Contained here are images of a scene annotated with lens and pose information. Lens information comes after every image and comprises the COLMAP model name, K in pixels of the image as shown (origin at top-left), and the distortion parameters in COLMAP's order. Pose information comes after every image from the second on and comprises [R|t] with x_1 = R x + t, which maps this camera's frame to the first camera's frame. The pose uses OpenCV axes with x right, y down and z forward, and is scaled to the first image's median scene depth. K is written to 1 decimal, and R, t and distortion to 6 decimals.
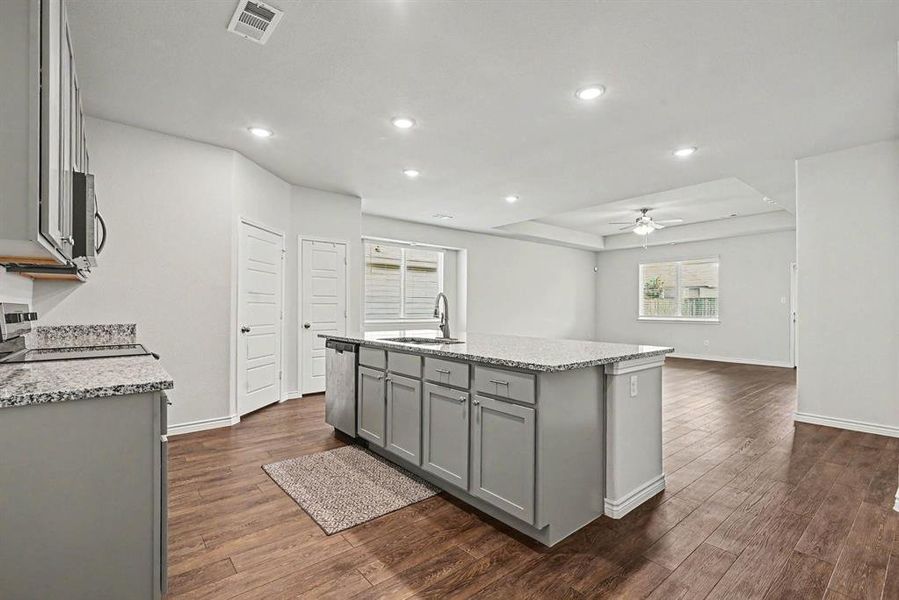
lens RADIAL K [[405.5, 0, 447.4], [0, 405.5, 306.9], [0, 0, 1]] dist [0.012770, -0.001559]
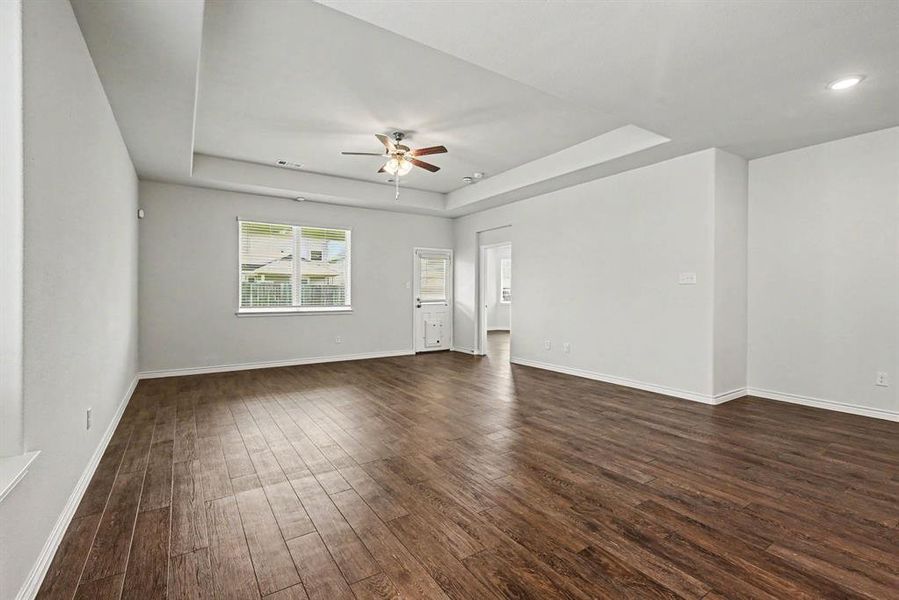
lens RADIAL K [[405.5, 0, 447.5], [0, 405.5, 293.6], [0, 0, 1]] dist [0.012770, -0.001559]
pose [[0.109335, -0.004751, 0.993994, -0.238408], [-0.003594, 0.999980, 0.005175, -0.004938], [-0.993998, -0.004138, 0.109316, 1.696045]]
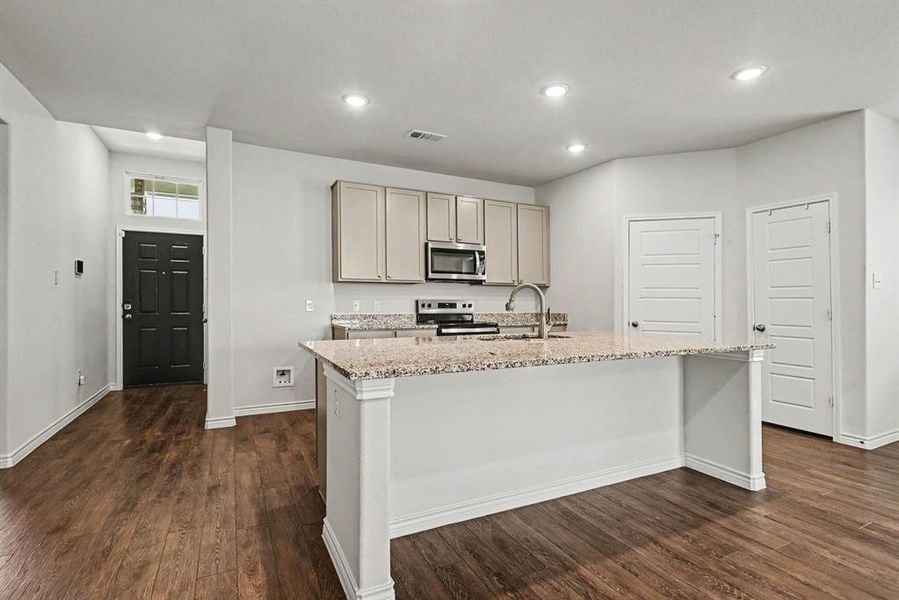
lens RADIAL K [[441.1, 0, 450.8], [0, 441.1, 298.7], [0, 0, 1]] dist [0.003690, 0.000015]
pose [[-0.232949, -0.008888, -0.972448, 0.783445], [-0.005818, 0.999953, -0.007746, 0.003366], [0.972472, 0.003853, -0.232990, 0.903628]]
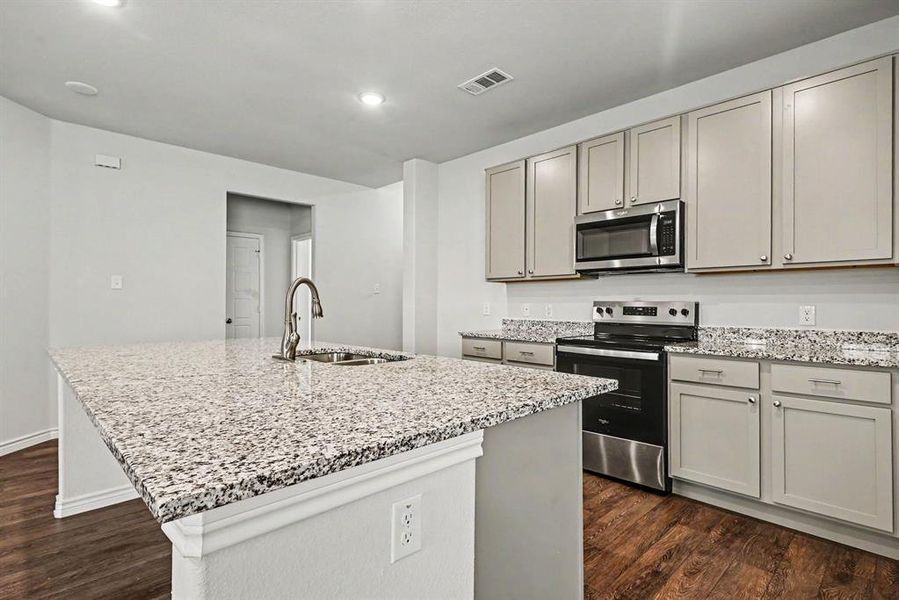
lens RADIAL K [[444.8, 0, 442.5], [0, 444.8, 301.3], [0, 0, 1]] dist [0.002505, 0.001031]
pose [[-0.998140, -0.007287, -0.060530, -0.146845], [-0.006988, 0.999962, -0.005157, 0.002289], [0.060565, -0.004724, -0.998153, 1.414427]]
